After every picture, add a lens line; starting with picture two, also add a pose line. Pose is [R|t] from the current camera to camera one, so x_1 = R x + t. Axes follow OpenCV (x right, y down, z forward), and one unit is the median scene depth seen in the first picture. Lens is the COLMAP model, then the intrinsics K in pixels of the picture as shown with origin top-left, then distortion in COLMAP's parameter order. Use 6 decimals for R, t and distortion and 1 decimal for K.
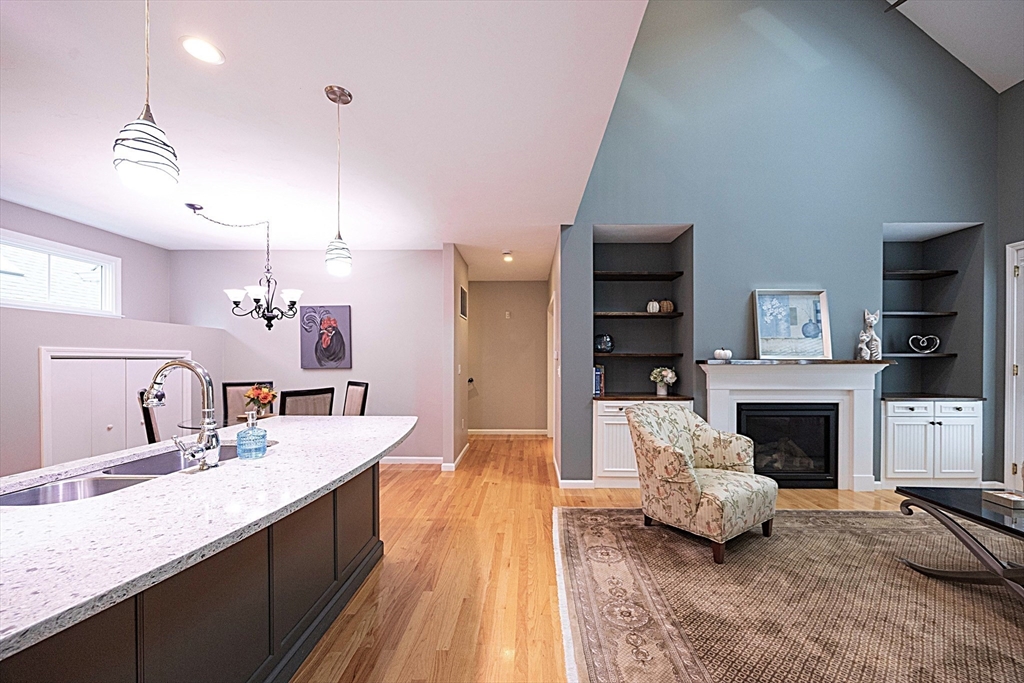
lens RADIAL K [[408.8, 0, 510.0], [0, 408.8, 362.5], [0, 0, 1]] dist [-0.000415, -0.000168]
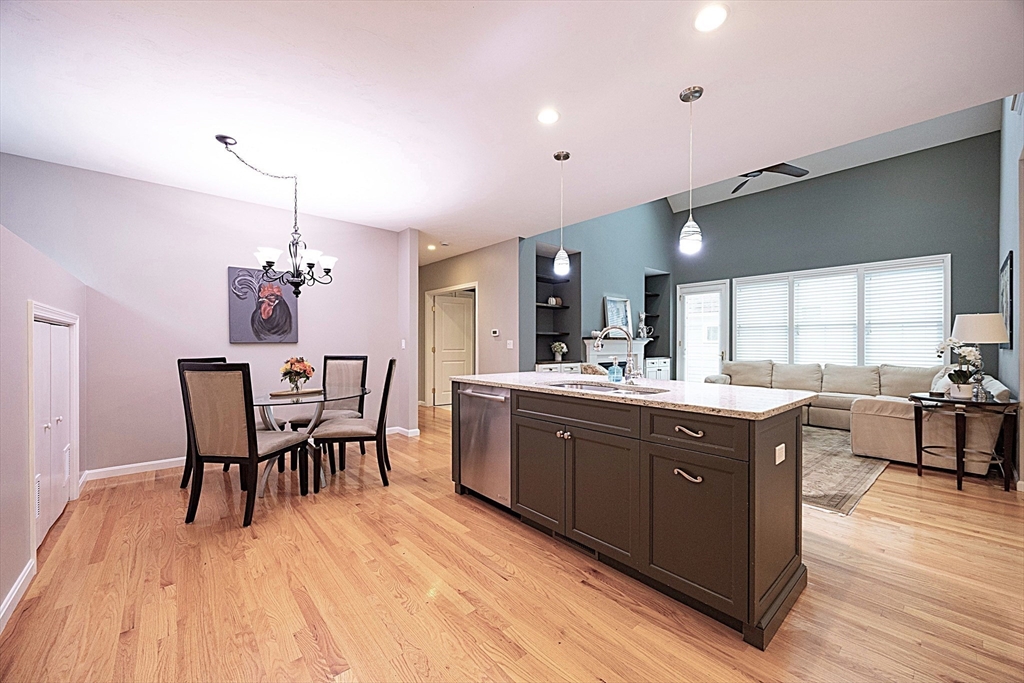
lens RADIAL K [[393.5, 0, 523.9], [0, 393.5, 344.2], [0, 0, 1]] dist [-0.002536, 0.000064]
pose [[0.725152, -0.000122, 0.688589, -0.804050], [0.003649, 0.999987, -0.003665, 0.028644], [-0.688580, 0.005171, 0.725142, 0.034333]]
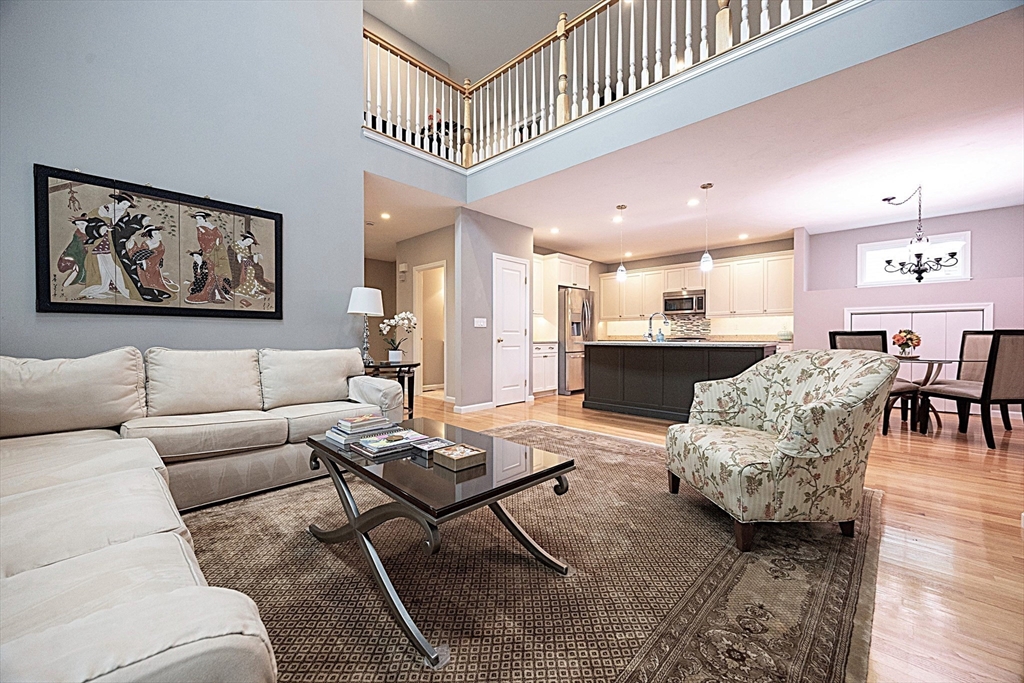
lens RADIAL K [[393.5, 0, 516.6], [0, 393.5, 339.9], [0, 0, 1]] dist [-0.002536, 0.000064]
pose [[-0.667039, 0.007110, -0.744989, 0.953295], [-0.005162, 0.999886, 0.014164, 0.069933], [0.745005, 0.013294, -0.666926, 0.885311]]
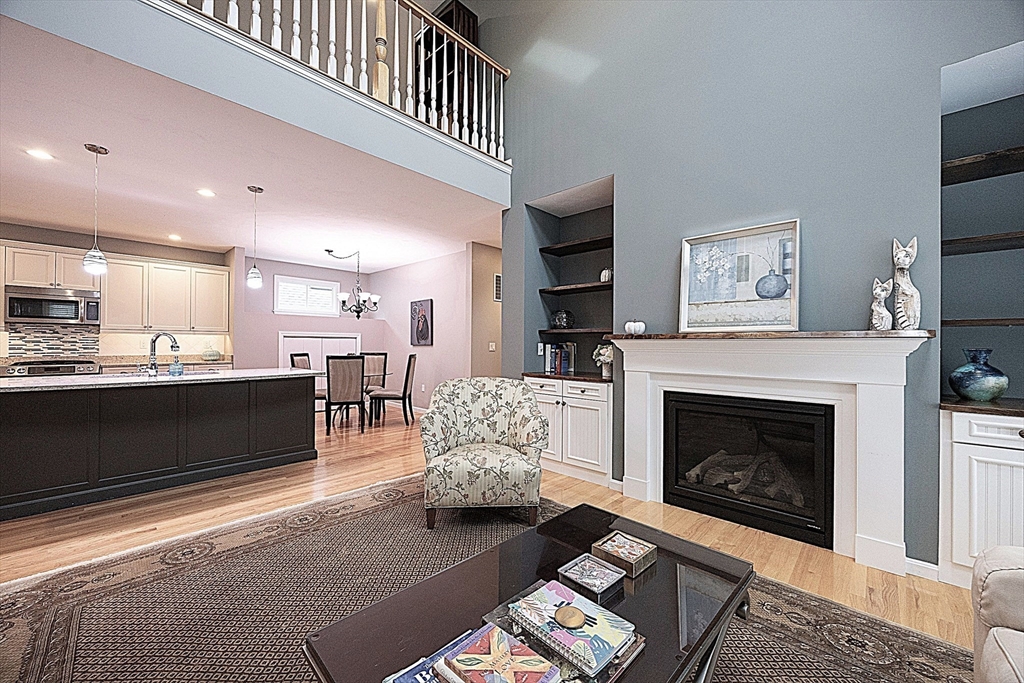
lens RADIAL K [[393.5, 0, 496.9], [0, 393.5, 342.7], [0, 0, 1]] dist [-0.002536, 0.000064]
pose [[0.726387, 0.001896, -0.687283, 0.849057], [-0.009995, 0.999920, -0.007805, 0.018717], [0.687213, 0.012538, 0.726347, 0.254705]]
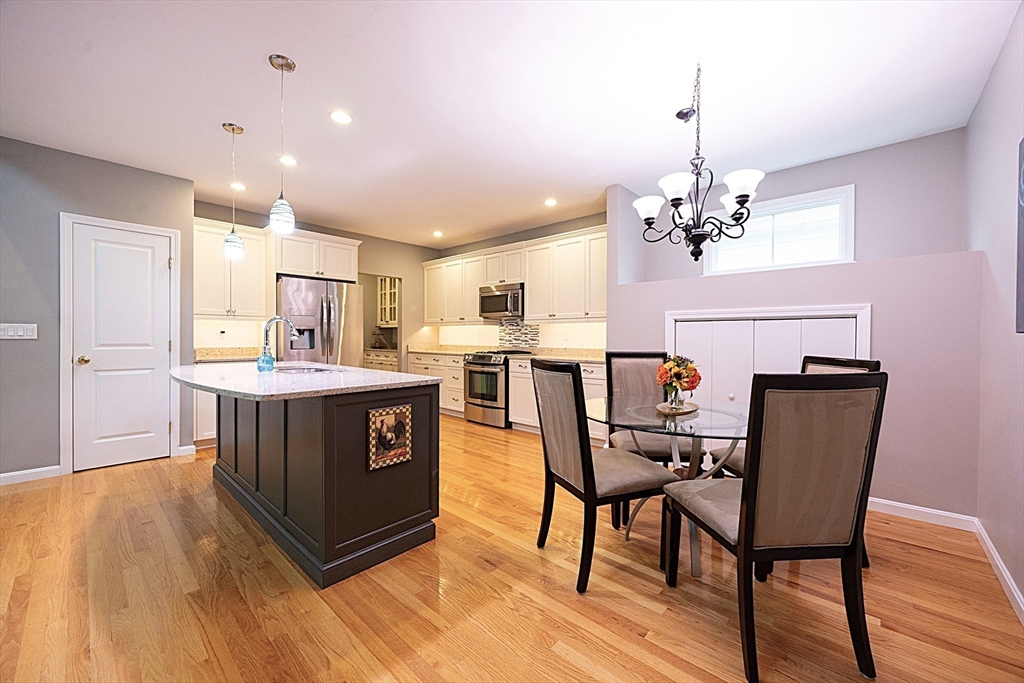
lens RADIAL K [[408.8, 0, 510.7], [0, 408.8, 337.9], [0, 0, 1]] dist [-0.000415, -0.000168]
pose [[-0.650882, -0.003052, -0.759173, 0.003023], [-0.013029, 0.999890, 0.007150, 0.025844], [0.759067, 0.014545, -0.650849, 1.159793]]
